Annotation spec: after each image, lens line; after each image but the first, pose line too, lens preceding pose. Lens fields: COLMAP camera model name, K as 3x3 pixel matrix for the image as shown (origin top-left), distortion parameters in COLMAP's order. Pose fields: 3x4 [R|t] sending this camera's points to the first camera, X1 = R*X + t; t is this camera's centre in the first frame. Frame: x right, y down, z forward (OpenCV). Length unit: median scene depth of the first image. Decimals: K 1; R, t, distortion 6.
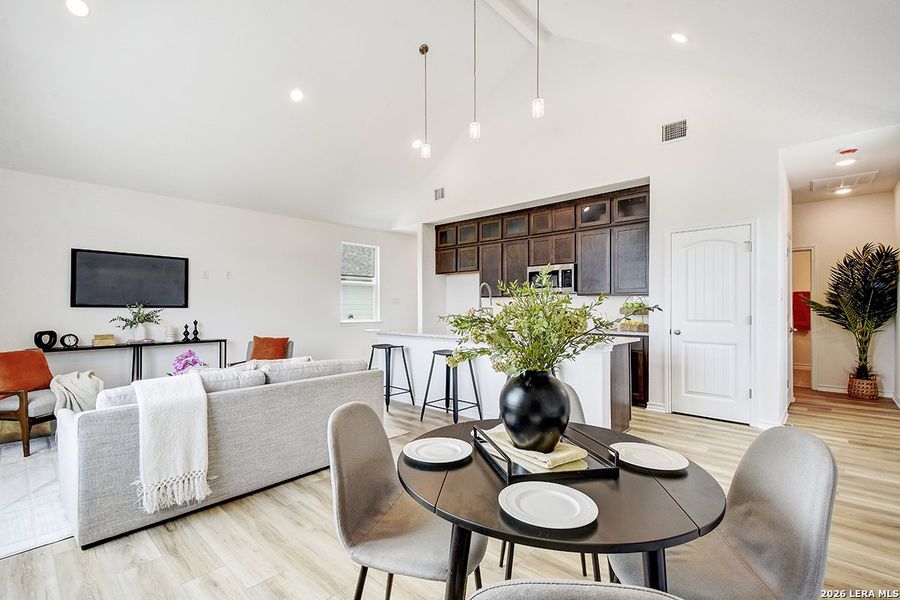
lens RADIAL K [[400.4, 0, 447.0], [0, 400.4, 305.4], [0, 0, 1]] dist [0.022285, -0.011789]
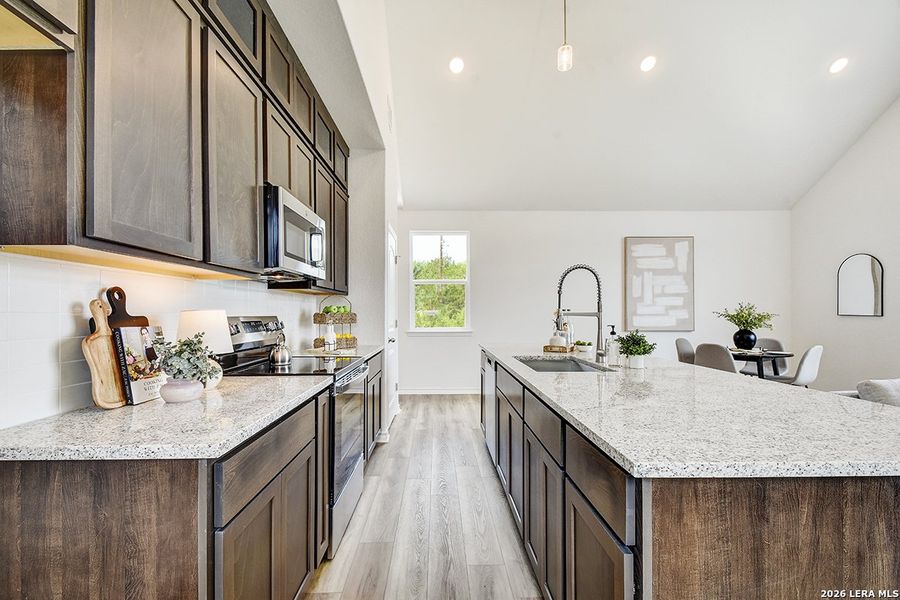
lens RADIAL K [[400.4, 0, 443.4], [0, 400.4, 310.3], [0, 0, 1]] dist [0.022285, -0.011789]
pose [[-0.690685, 0.004557, 0.723142, -0.139502], [-0.002023, 0.999964, -0.008233, 0.005818], [-0.723153, -0.007149, -0.690651, 1.318113]]
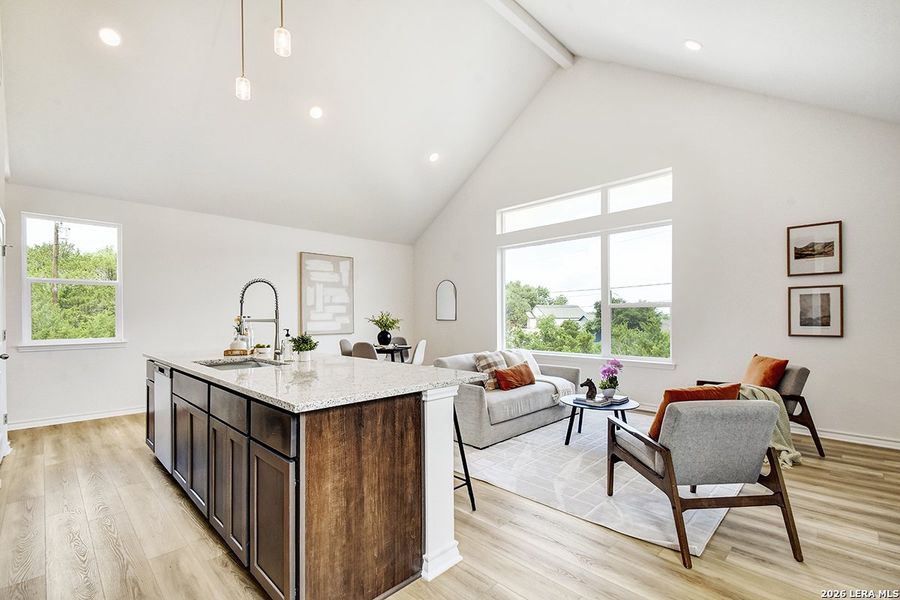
lens RADIAL K [[400.4, 0, 444.8], [0, 400.4, 317.6], [0, 0, 1]] dist [0.022285, -0.011789]
pose [[-0.998993, 0.005447, 0.044546, -0.189919], [0.005245, 0.999975, -0.004648, 0.006250], [-0.044570, -0.004409, -0.998997, 1.421489]]
